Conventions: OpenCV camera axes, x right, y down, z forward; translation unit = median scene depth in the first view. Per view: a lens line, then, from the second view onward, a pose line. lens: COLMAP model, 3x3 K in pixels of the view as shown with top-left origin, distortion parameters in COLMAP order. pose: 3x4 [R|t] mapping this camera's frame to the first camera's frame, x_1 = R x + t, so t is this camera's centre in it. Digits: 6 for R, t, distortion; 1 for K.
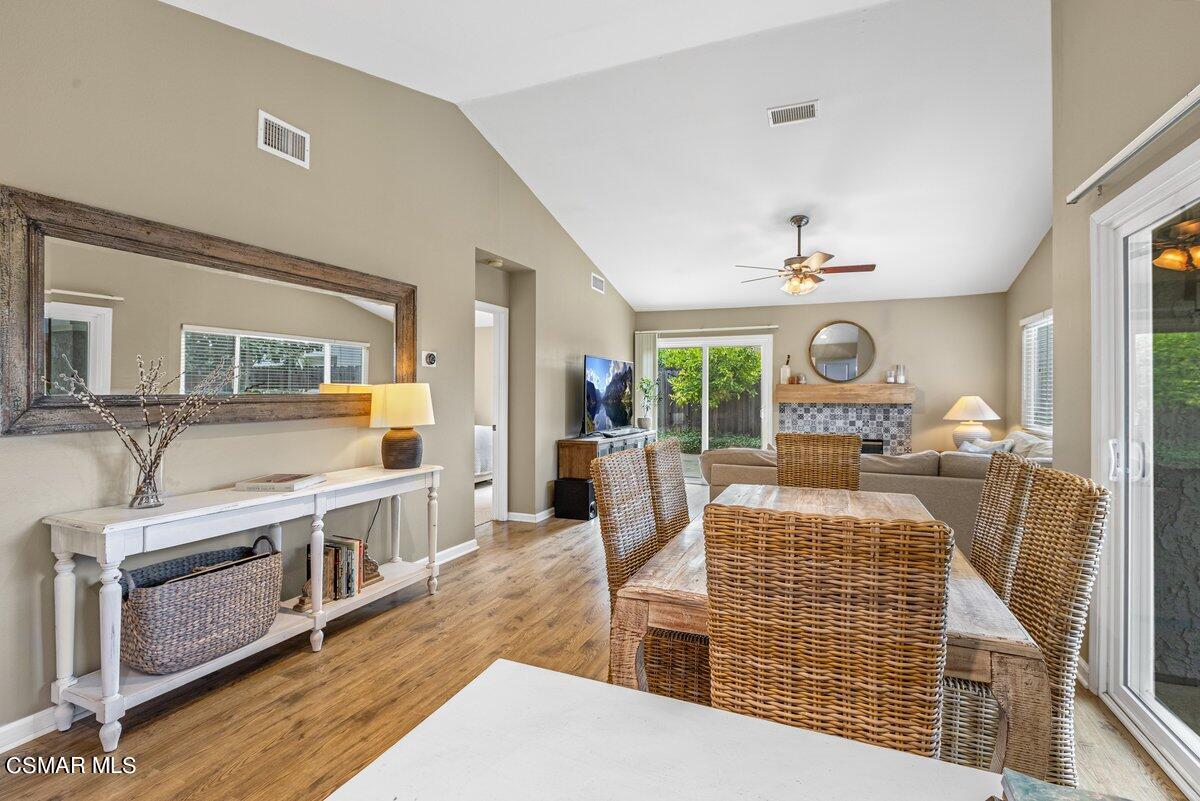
lens RADIAL K [[563.9, 0, 597.9], [0, 563.9, 394.5], [0, 0, 1]] dist [-0.006317, -0.000037]
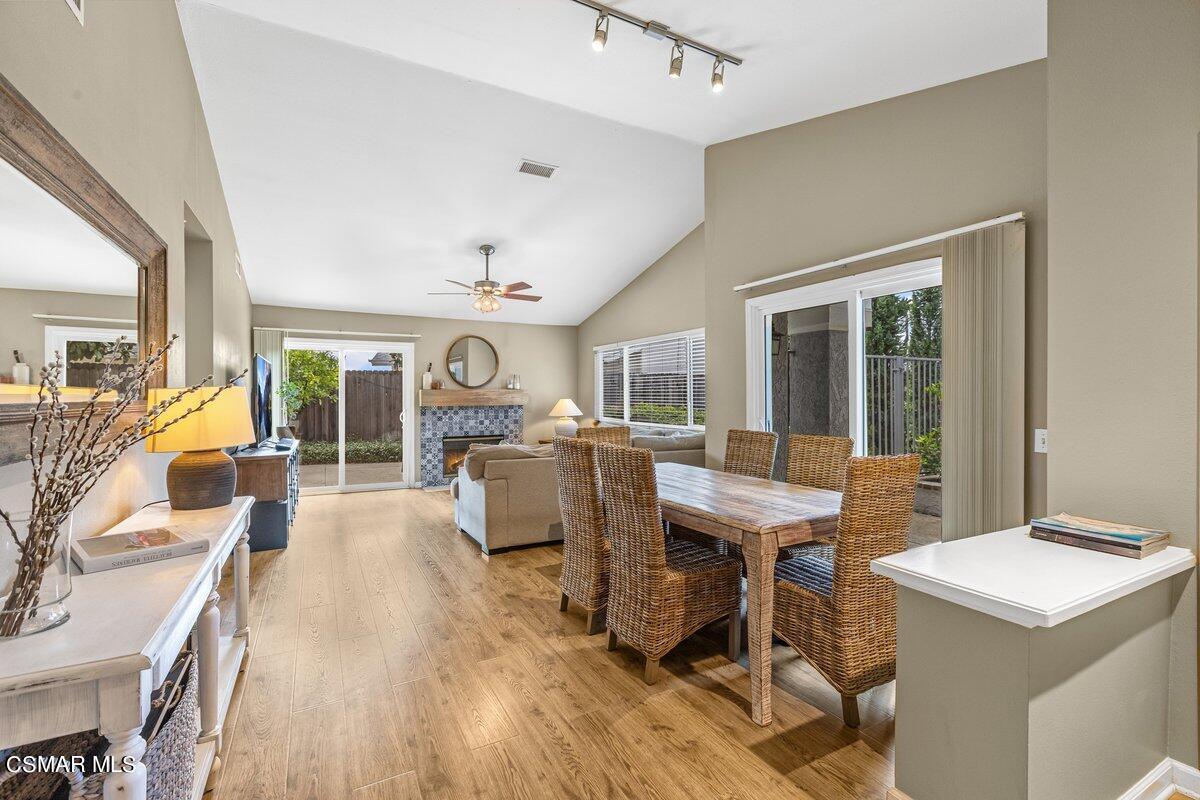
lens RADIAL K [[531.3, 0, 602.4], [0, 531.3, 401.4], [0, 0, 1]] dist [-0.001528, 0.000584]
pose [[0.626161, -0.012732, 0.779590, -0.272554], [0.009360, 0.999917, 0.008813, -0.001079], [-0.779637, 0.001779, 0.626229, 0.094642]]
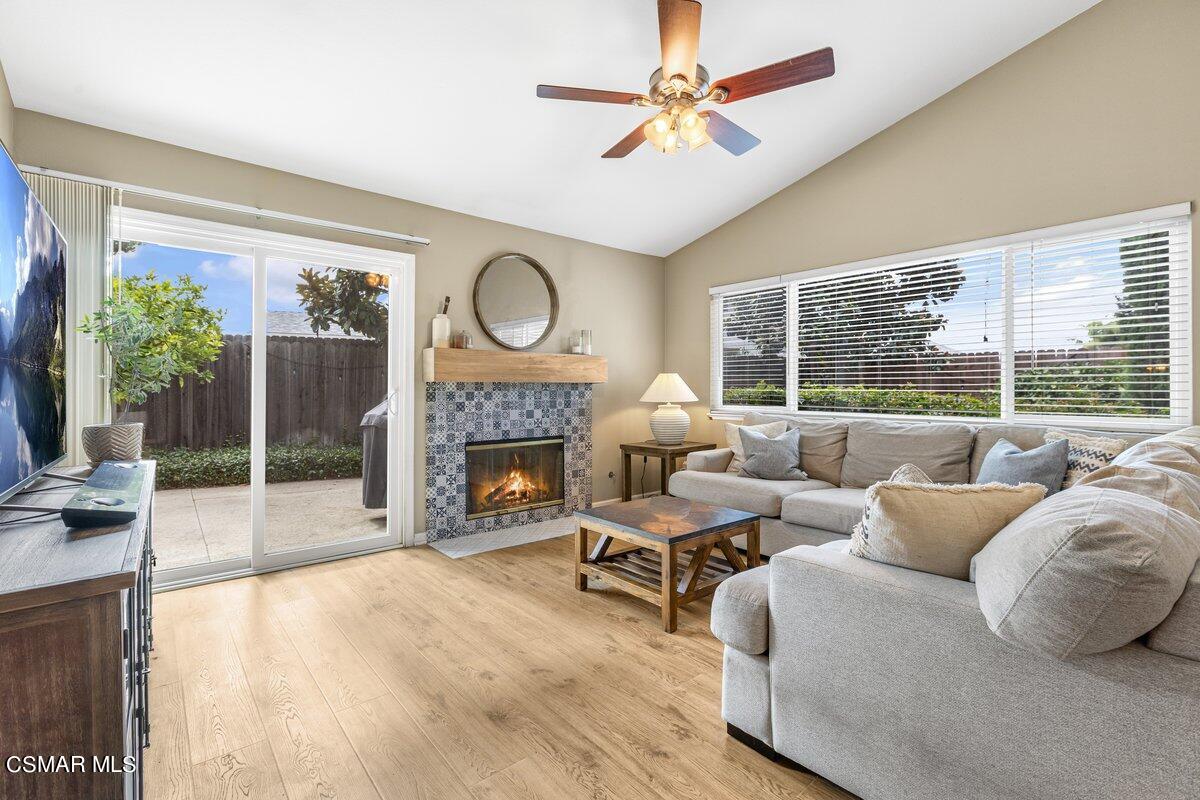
lens RADIAL K [[531.3, 0, 600.6], [0, 531.3, 389.9], [0, 0, 1]] dist [-0.001528, 0.000584]
pose [[0.454670, -0.004528, 0.890648, -0.063059], [0.004709, 0.999985, 0.002680, 0.022322], [-0.890647, 0.002976, 0.454685, 0.658767]]
